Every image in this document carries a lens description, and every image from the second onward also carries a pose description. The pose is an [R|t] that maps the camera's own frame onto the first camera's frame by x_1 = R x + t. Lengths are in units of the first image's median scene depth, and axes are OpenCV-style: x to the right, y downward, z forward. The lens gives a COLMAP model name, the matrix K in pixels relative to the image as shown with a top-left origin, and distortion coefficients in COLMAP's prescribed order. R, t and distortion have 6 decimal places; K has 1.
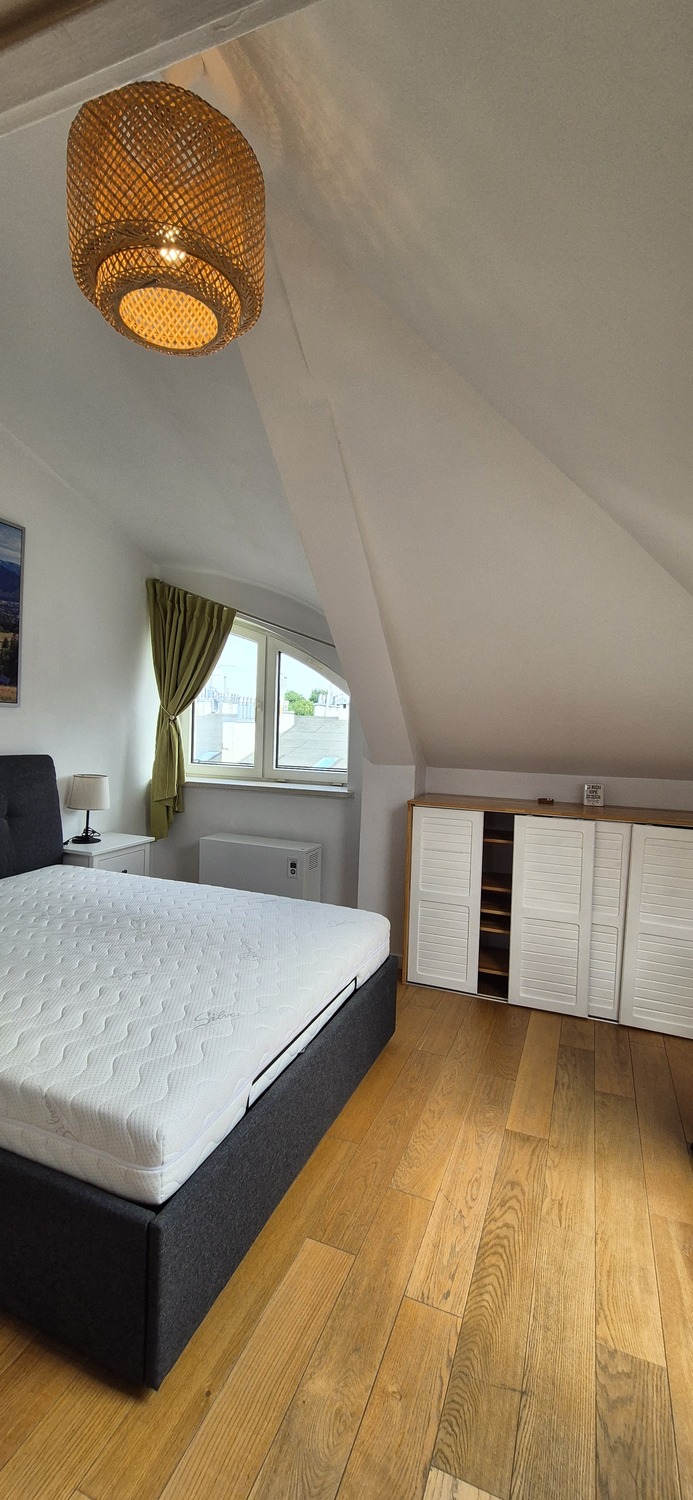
lens RADIAL K [[618.6, 0, 346.5], [0, 618.6, 750.0], [0, 0, 1]] dist [0.001196, -0.000339]
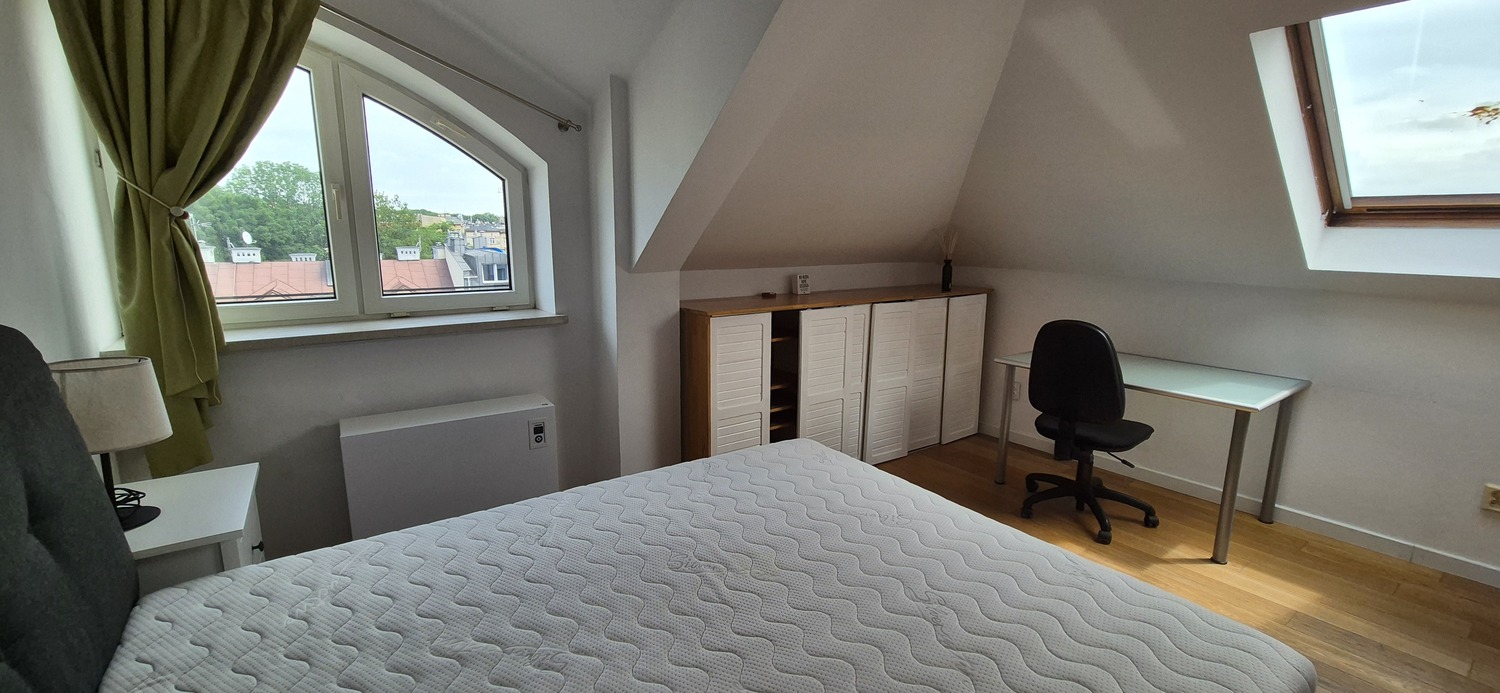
lens RADIAL K [[618.6, 0, 750.0], [0, 618.6, 346.5], [0, 0, 1]] dist [0.001196, -0.000339]
pose [[0.529729, -0.180521, 0.828733, -0.591316], [0.041564, 0.981439, 0.187217, -0.028715], [-0.847148, -0.064729, 0.527400, 0.503542]]
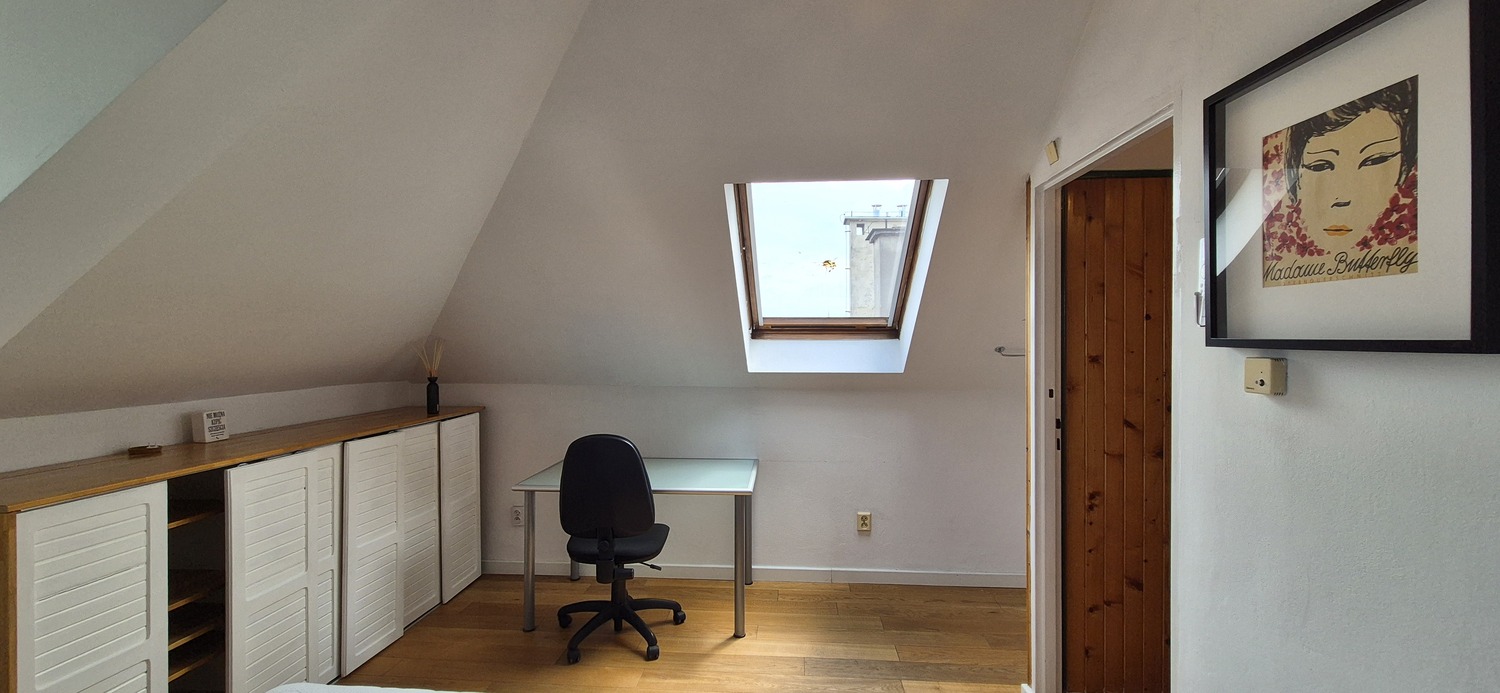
lens RADIAL K [[626.1, 0, 776.1], [0, 626.1, 351.2], [0, 0, 1]] dist [0.002625, -0.000161]
pose [[-0.314000, -0.041071, 0.948534, -0.501724], [0.028579, 0.998202, 0.052683, -0.034167], [-0.948993, 0.043650, -0.312262, 0.616846]]
